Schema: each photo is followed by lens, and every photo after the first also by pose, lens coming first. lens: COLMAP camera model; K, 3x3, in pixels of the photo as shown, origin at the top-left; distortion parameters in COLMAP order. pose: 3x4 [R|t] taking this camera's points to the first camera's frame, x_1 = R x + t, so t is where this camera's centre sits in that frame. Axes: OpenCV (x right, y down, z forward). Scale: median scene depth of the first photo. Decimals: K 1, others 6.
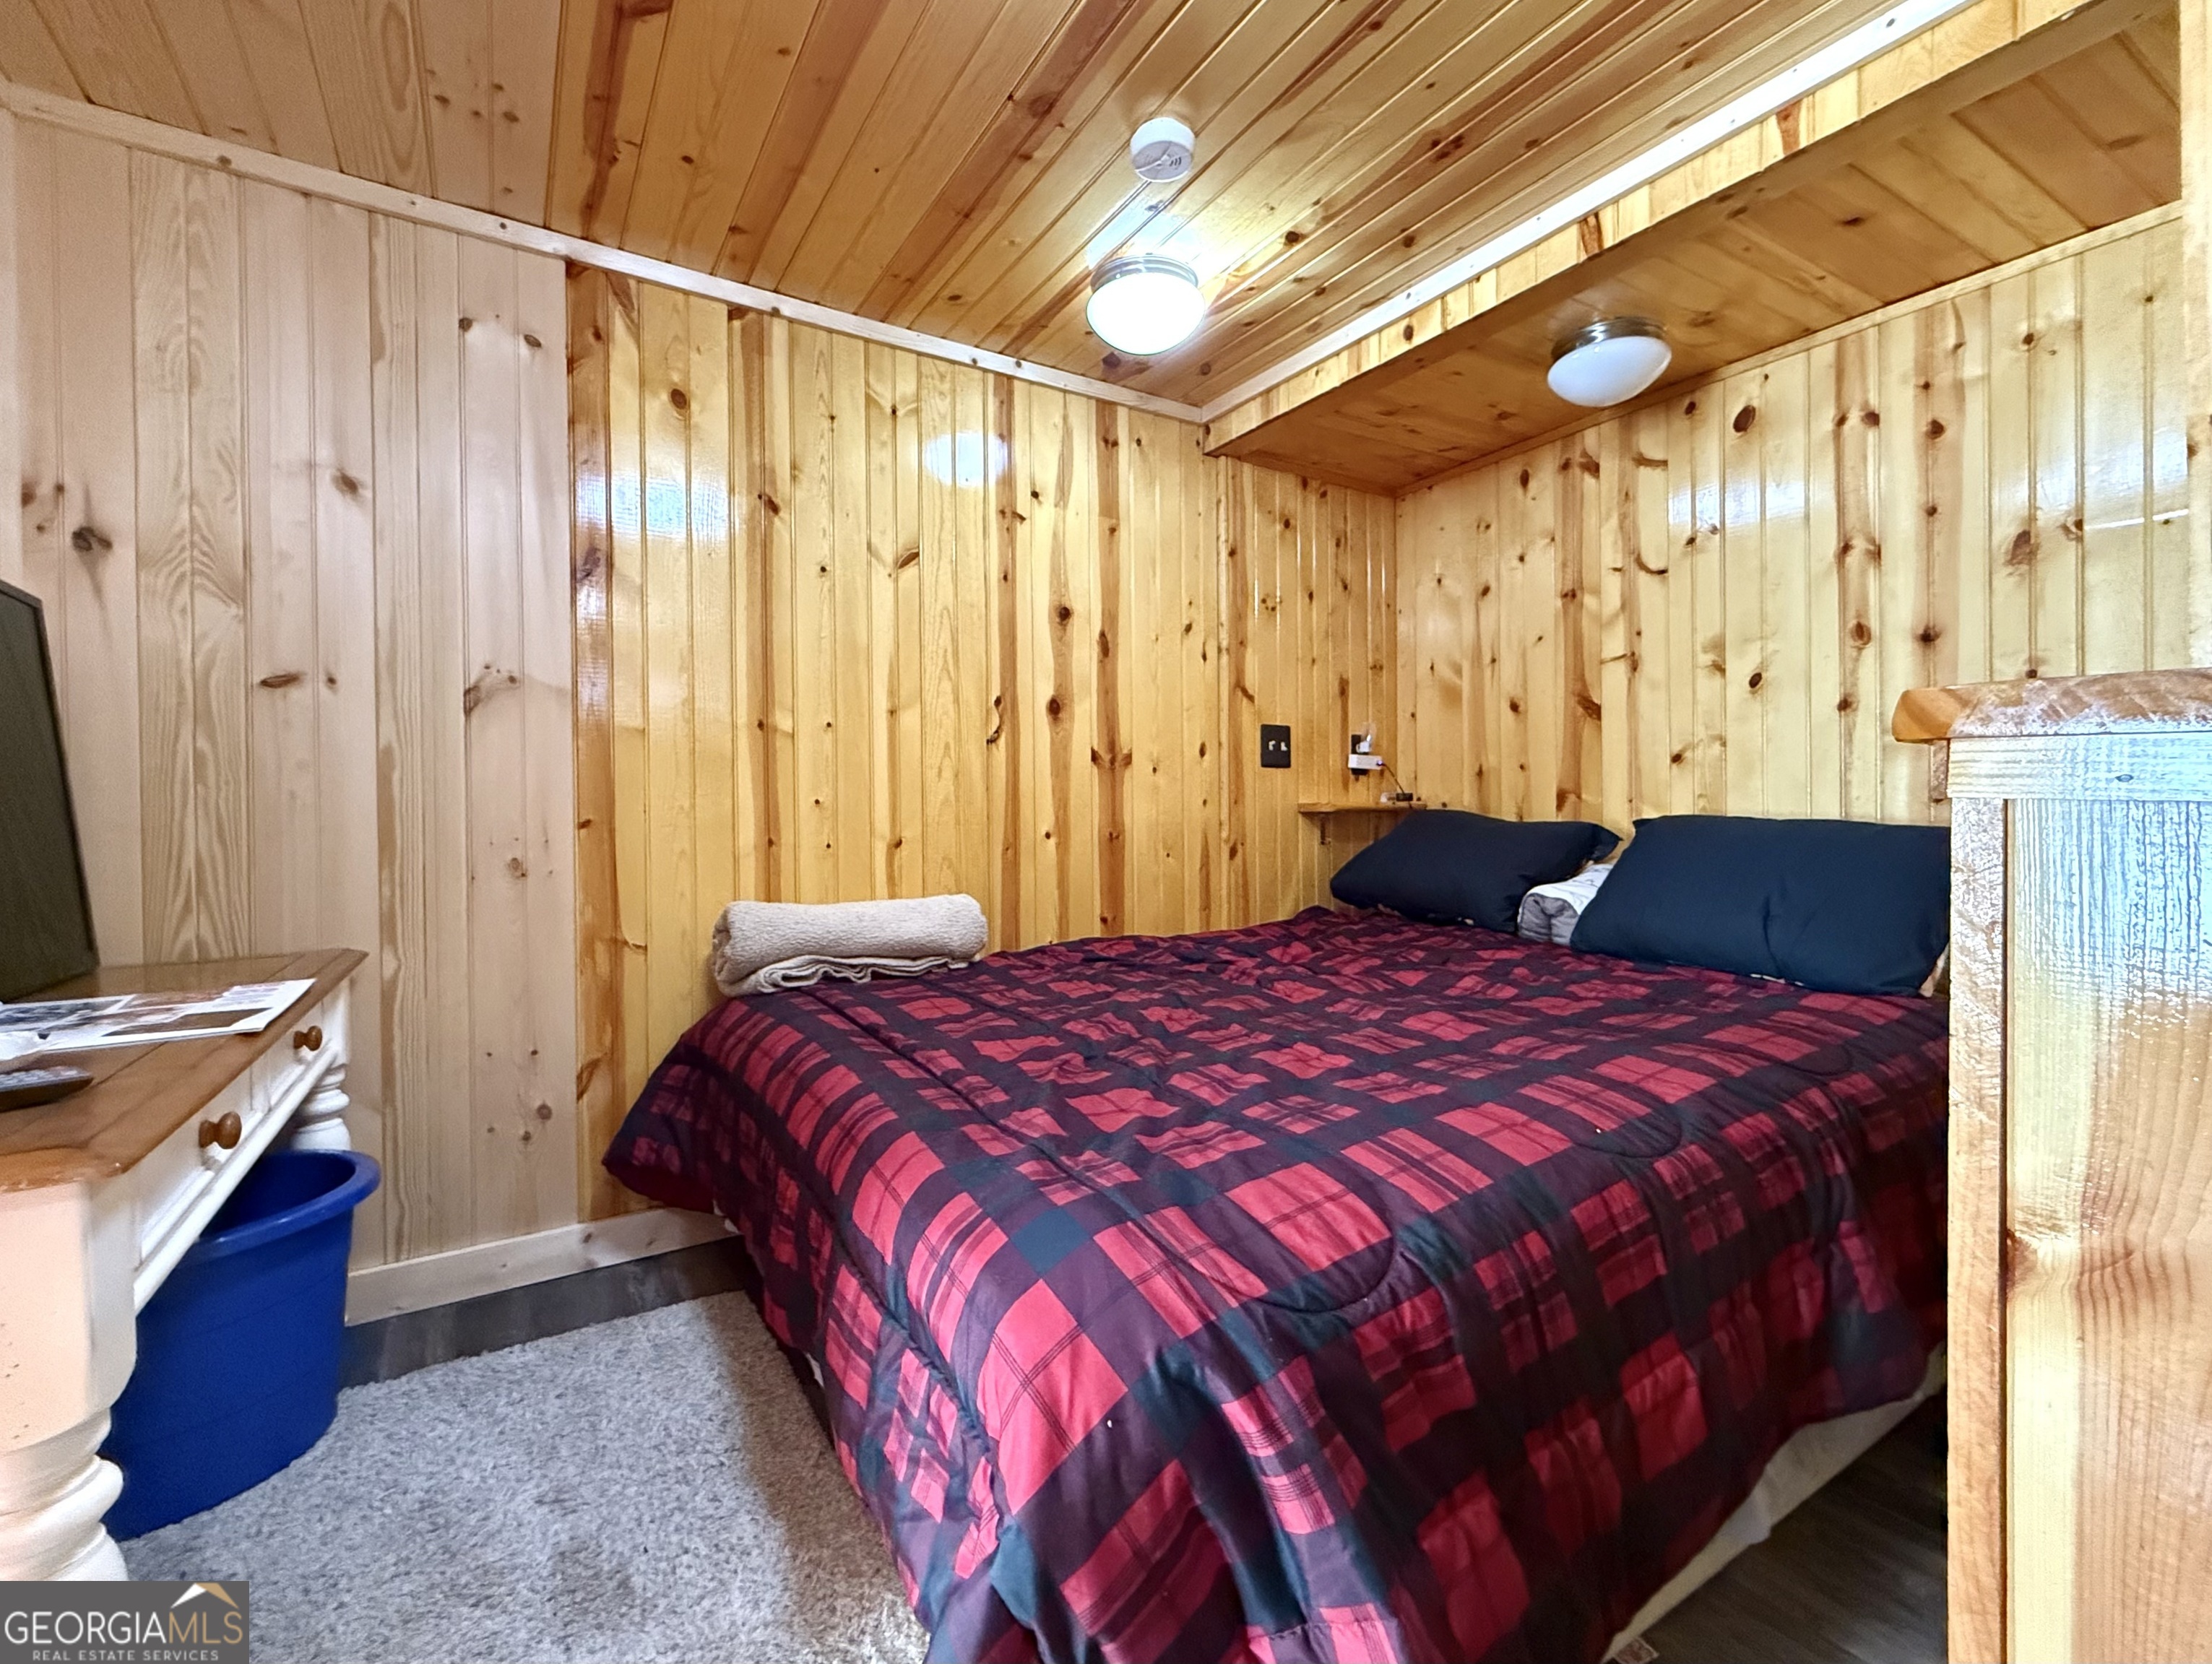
lens RADIAL K [[965.6, 0, 1095.1], [0, 965.6, 830.5], [0, 0, 1]] dist [-0.000028, -0.000887]
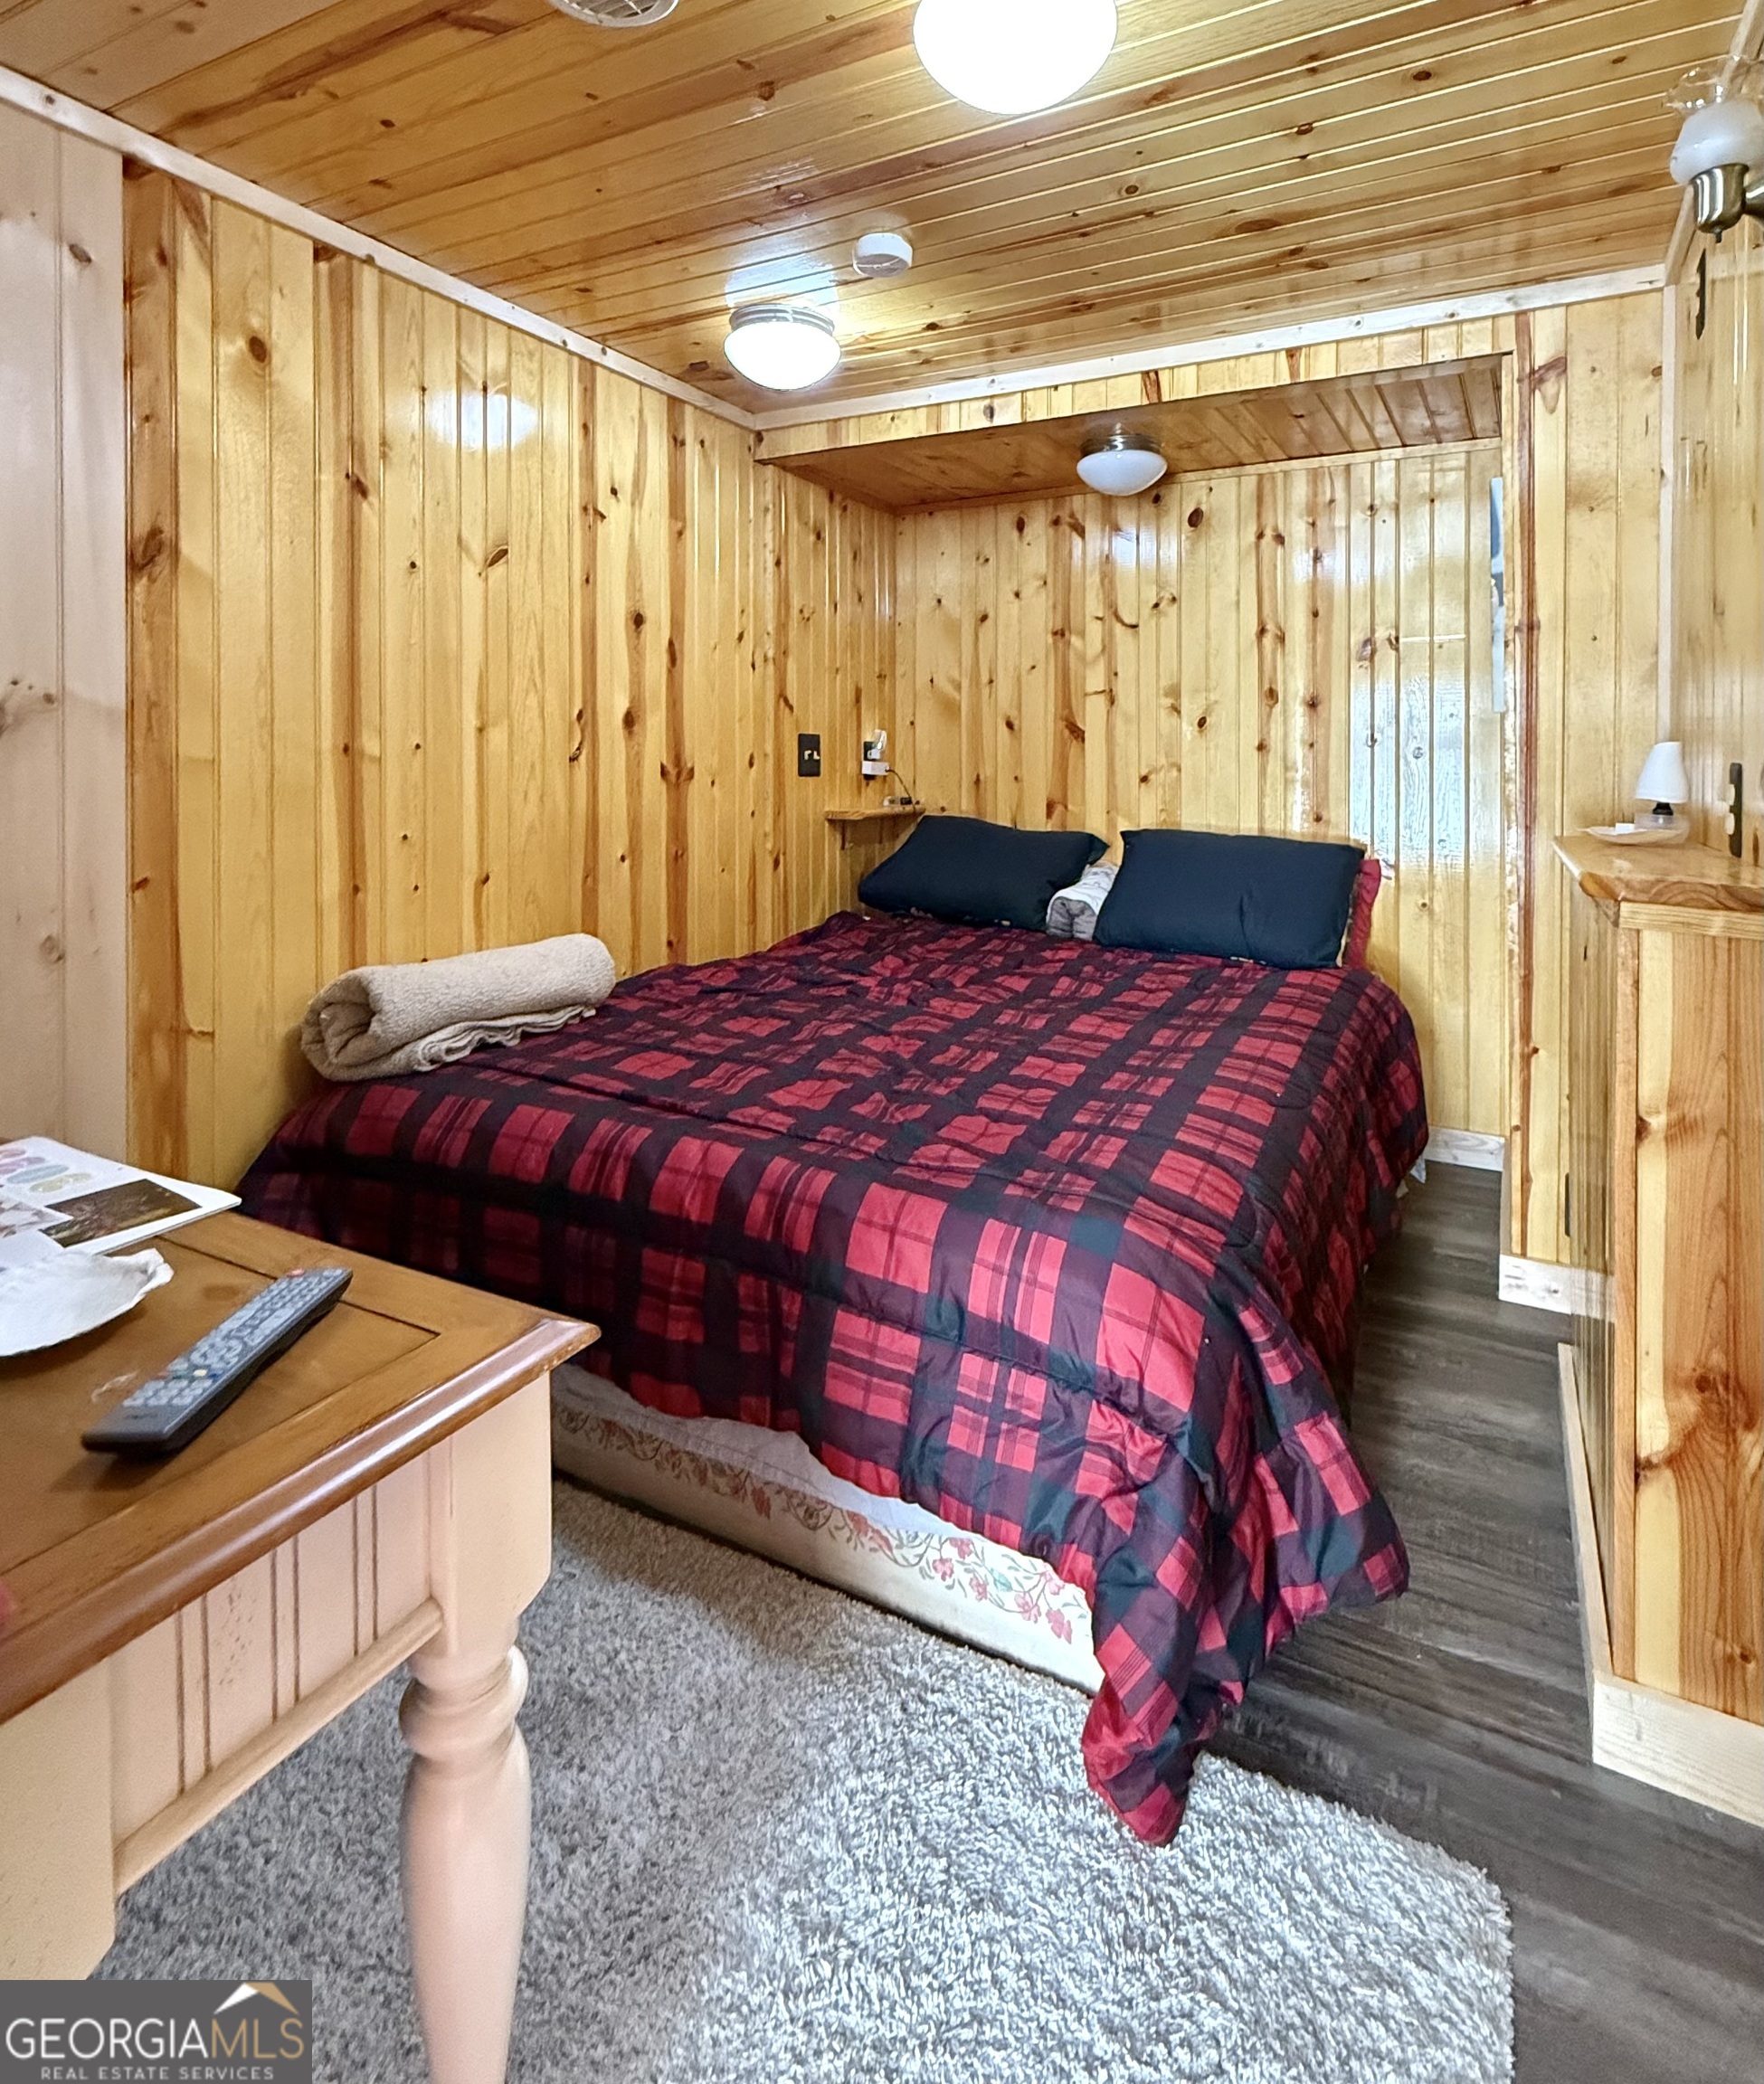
lens RADIAL K [[1141.9, 0, 912.6], [0, 1141.9, 759.5], [0, 0, 1]] dist [-0.003407, -0.002265]
pose [[0.853808, 0.007955, 0.520526, -0.438803], [-0.002946, 0.999941, -0.010448, -0.090918], [-0.520579, 0.007387, 0.853782, -0.094346]]
